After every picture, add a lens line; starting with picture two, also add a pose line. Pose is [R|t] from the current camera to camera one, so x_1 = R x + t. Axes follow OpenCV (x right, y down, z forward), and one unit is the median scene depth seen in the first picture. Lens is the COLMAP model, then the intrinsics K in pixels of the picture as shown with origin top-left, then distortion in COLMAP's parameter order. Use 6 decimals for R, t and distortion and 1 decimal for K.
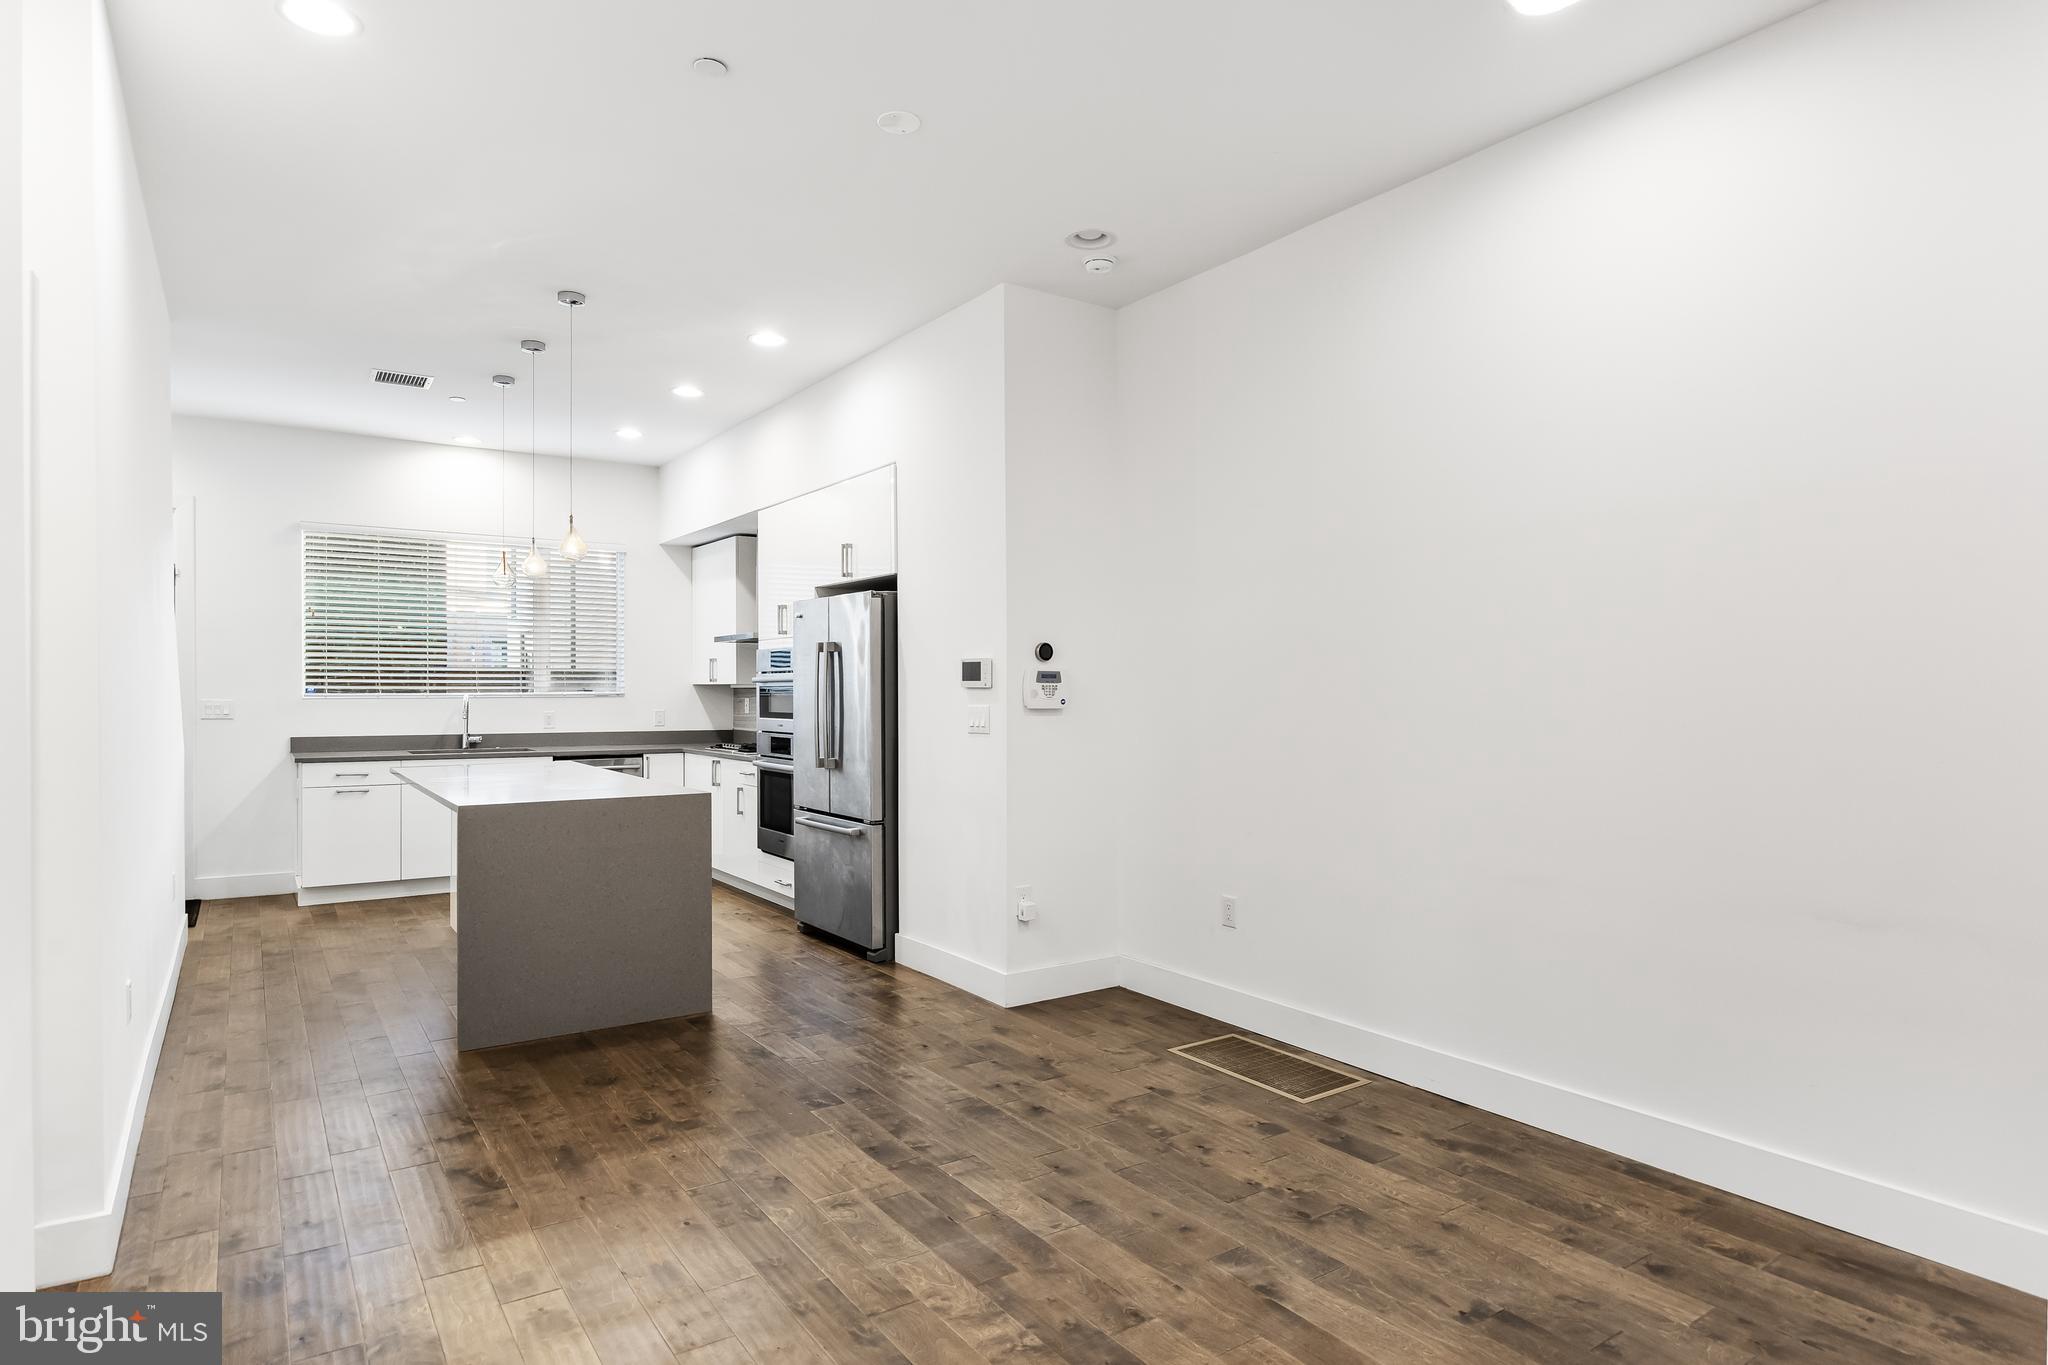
lens RADIAL K [[1122.2, 0, 1005.4], [0, 1122.2, 700.6], [0, 0, 1]] dist [0.000489, -0.000331]
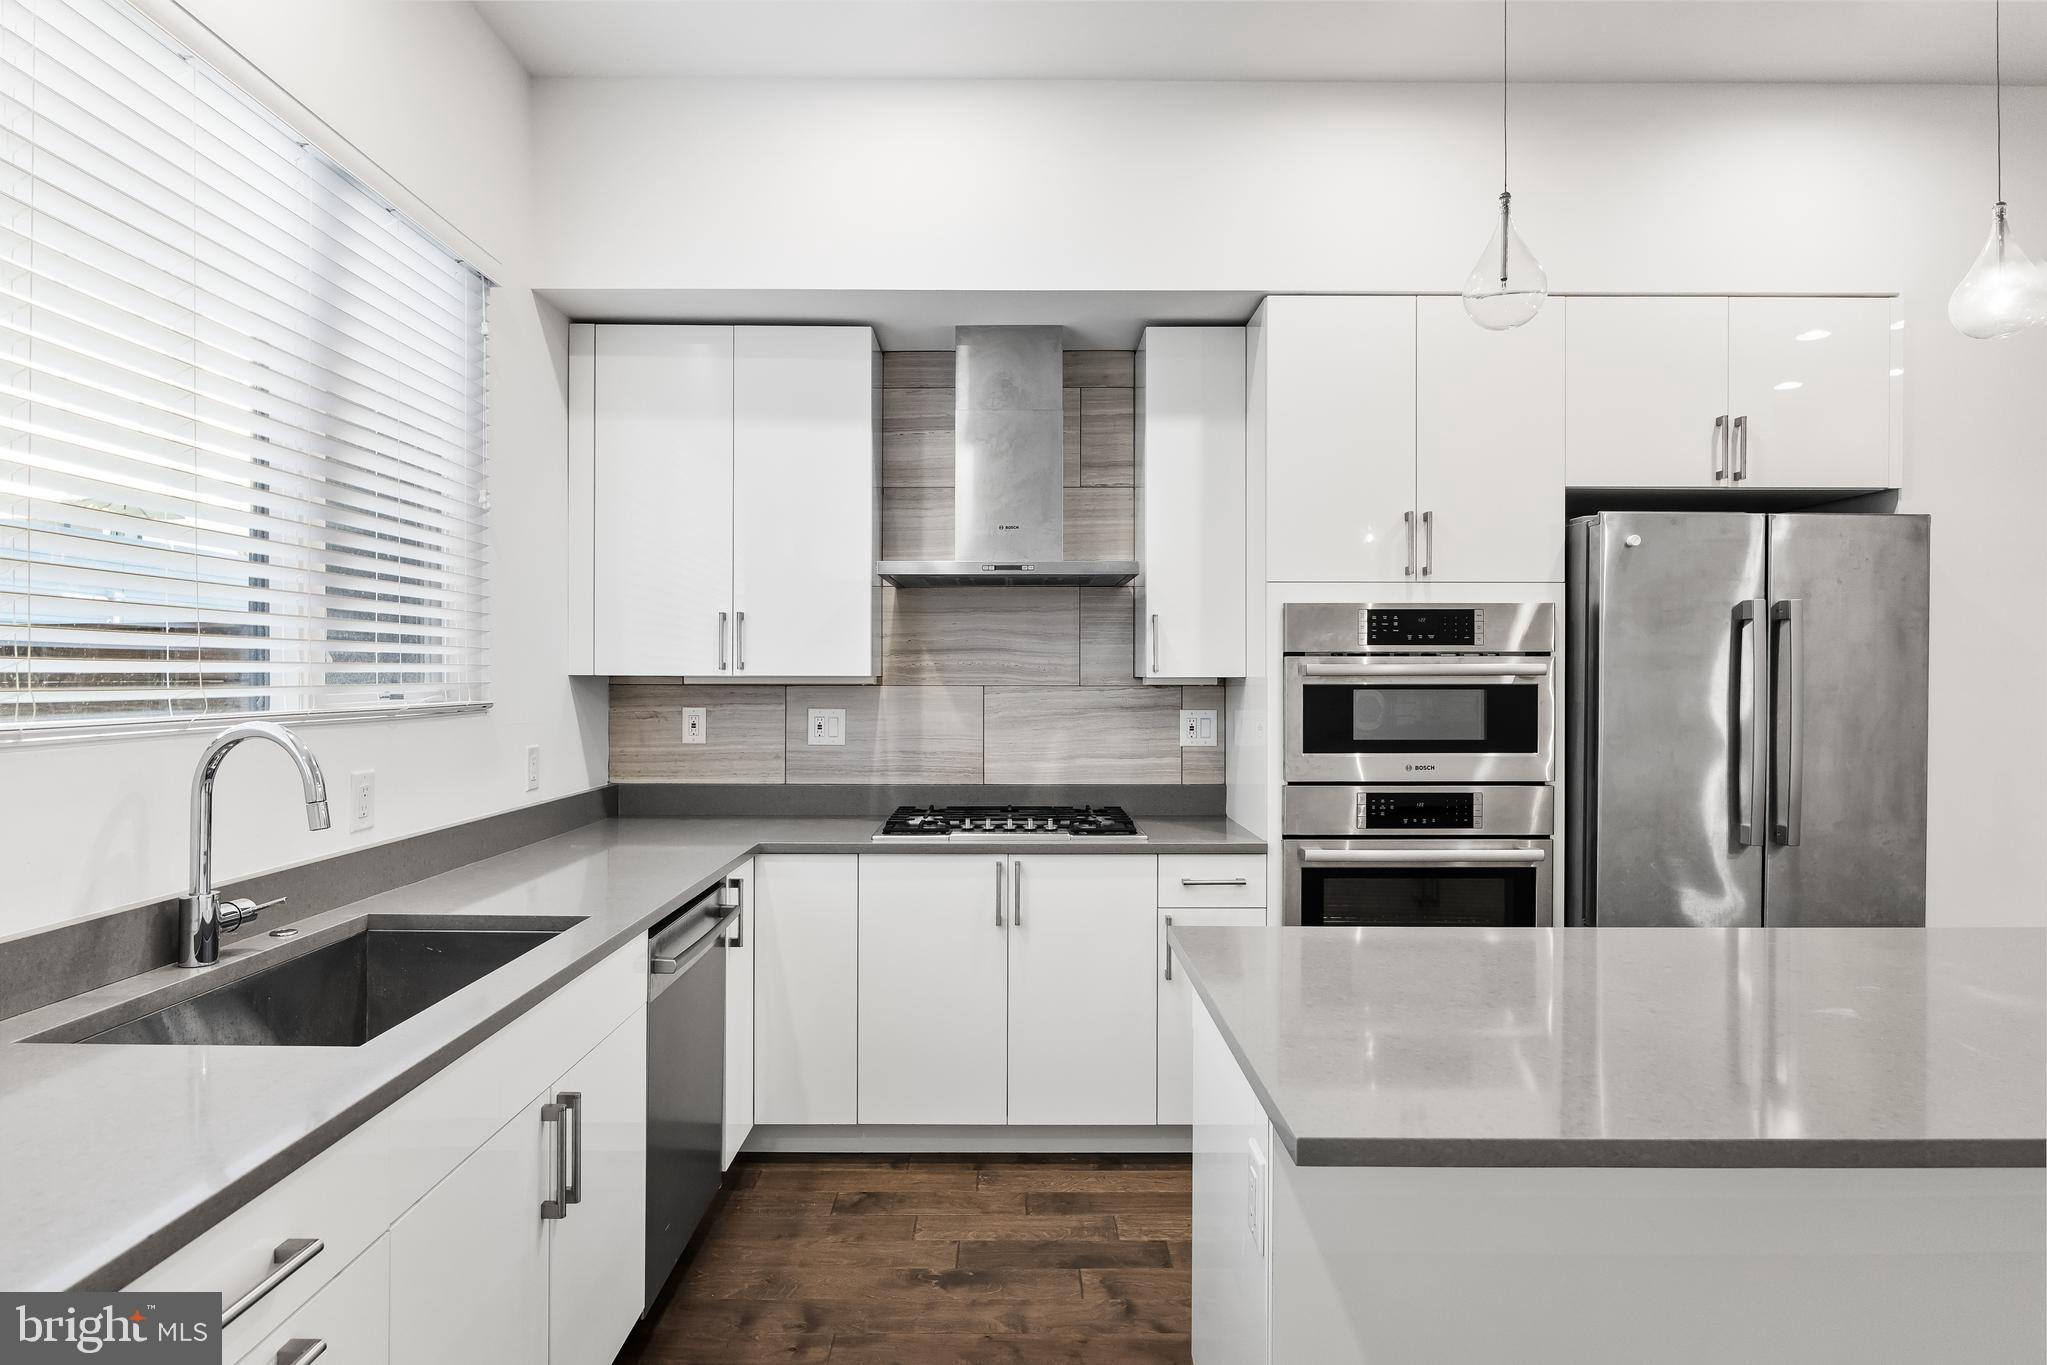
lens RADIAL K [[1121.7, 0, 1011.7], [0, 1121.7, 680.2], [0, 0, 1]] dist [0.000489, -0.000331]
pose [[0.558043, -0.002427, 0.829808, -0.824489], [0.006722, 0.999976, -0.001597, -0.017972], [-0.829785, 0.006469, 0.558046, 1.055992]]
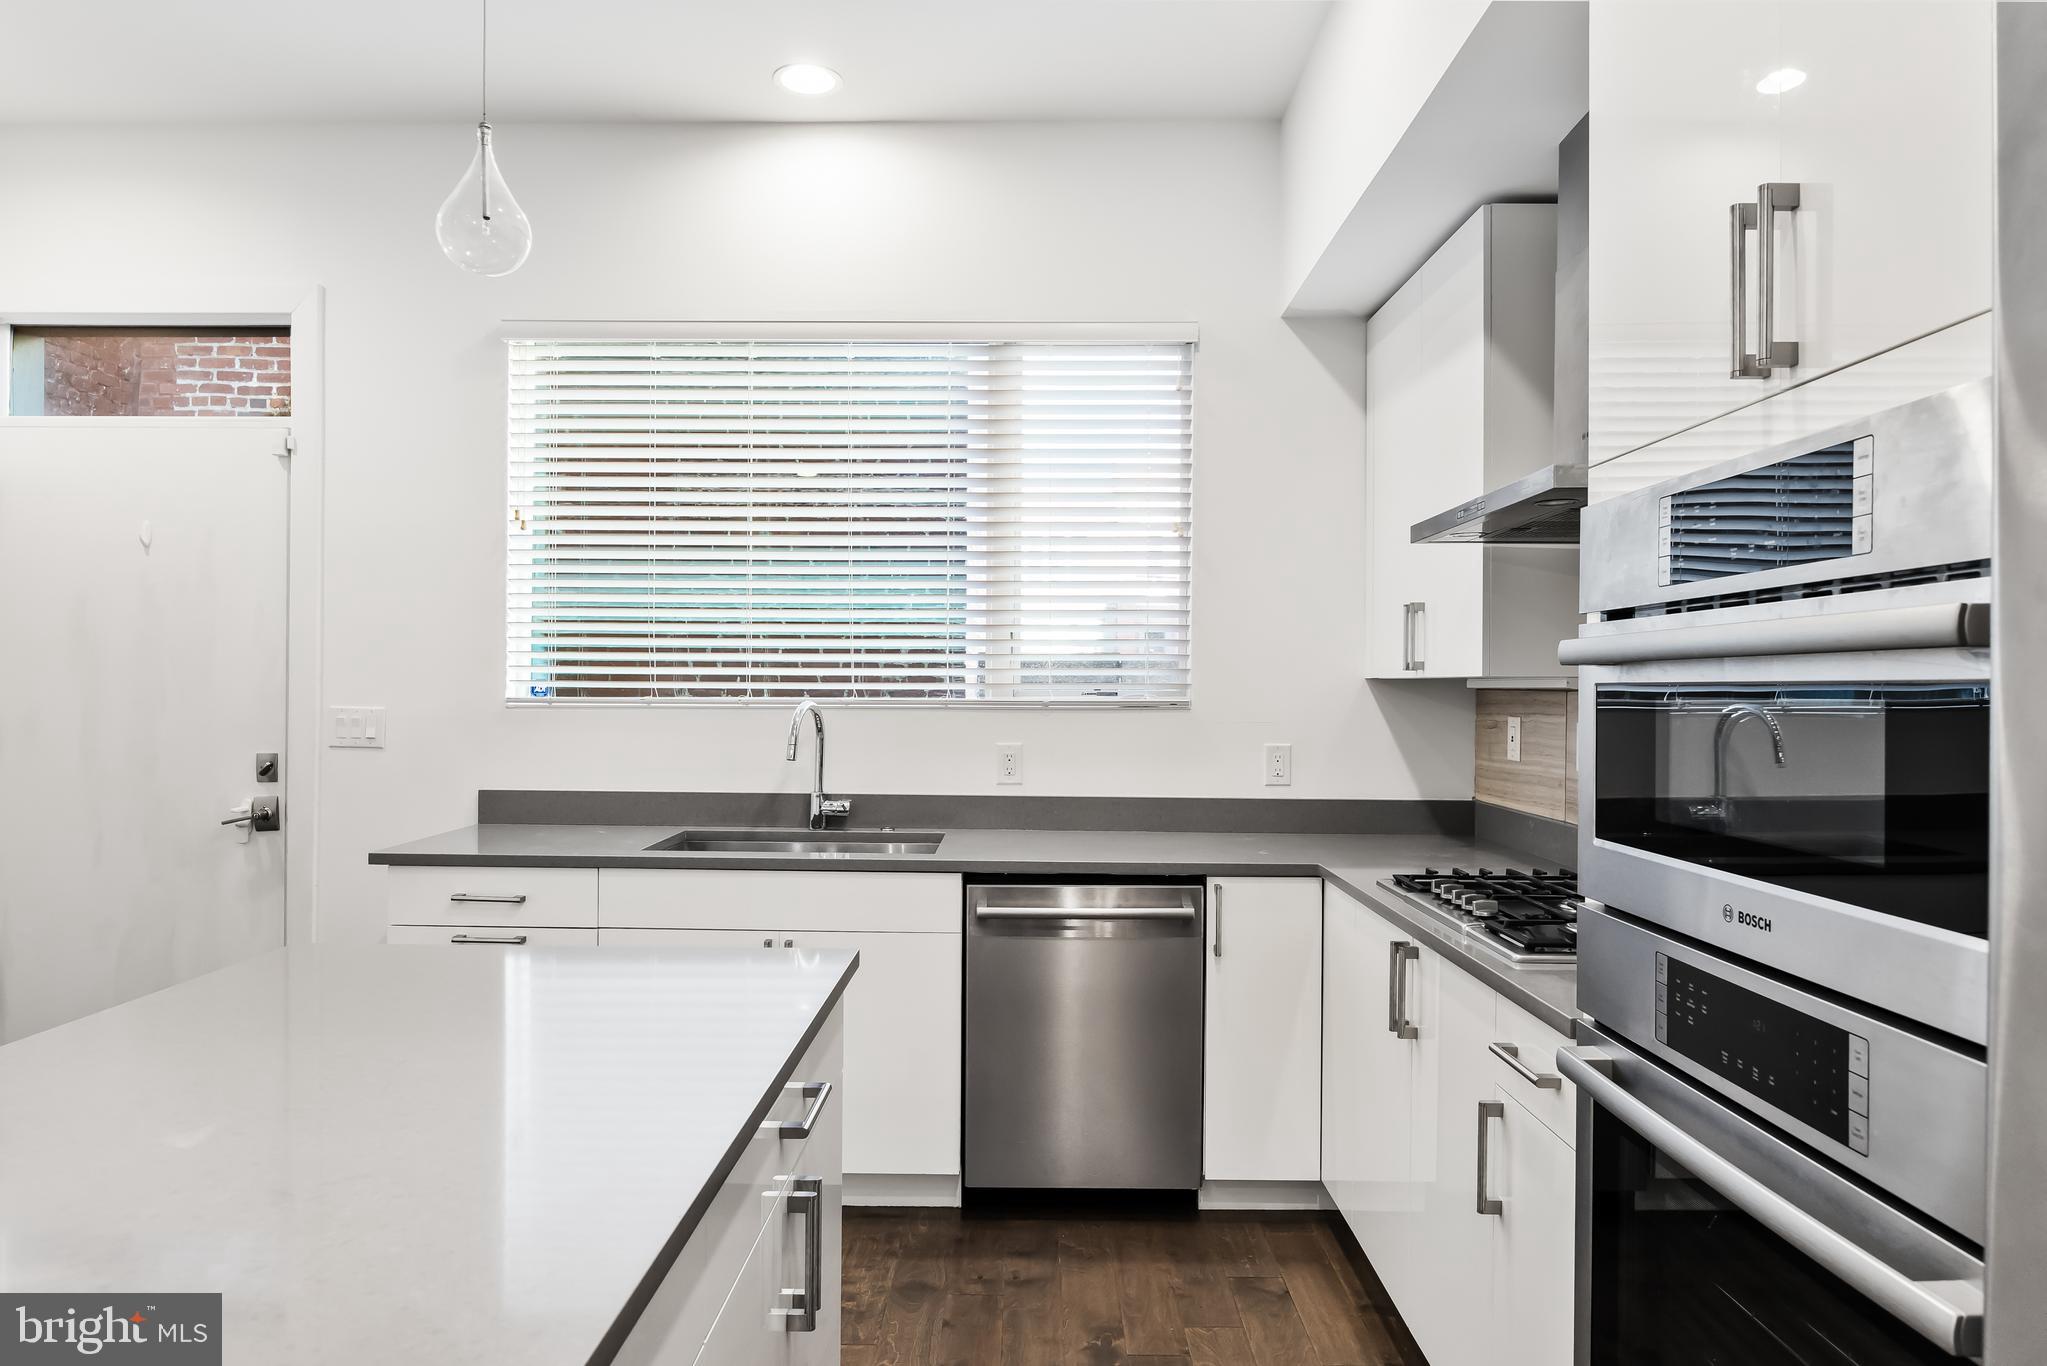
lens RADIAL K [[1221.2, 0, 1013.9], [0, 1221.2, 691.0], [0, 0, 1]] dist [0.000525, 0.001785]
pose [[0.821801, 0.006182, -0.569742, -0.224344], [-0.010522, 0.999935, -0.004328, -0.011716], [0.569678, 0.009552, 0.821812, 0.946950]]
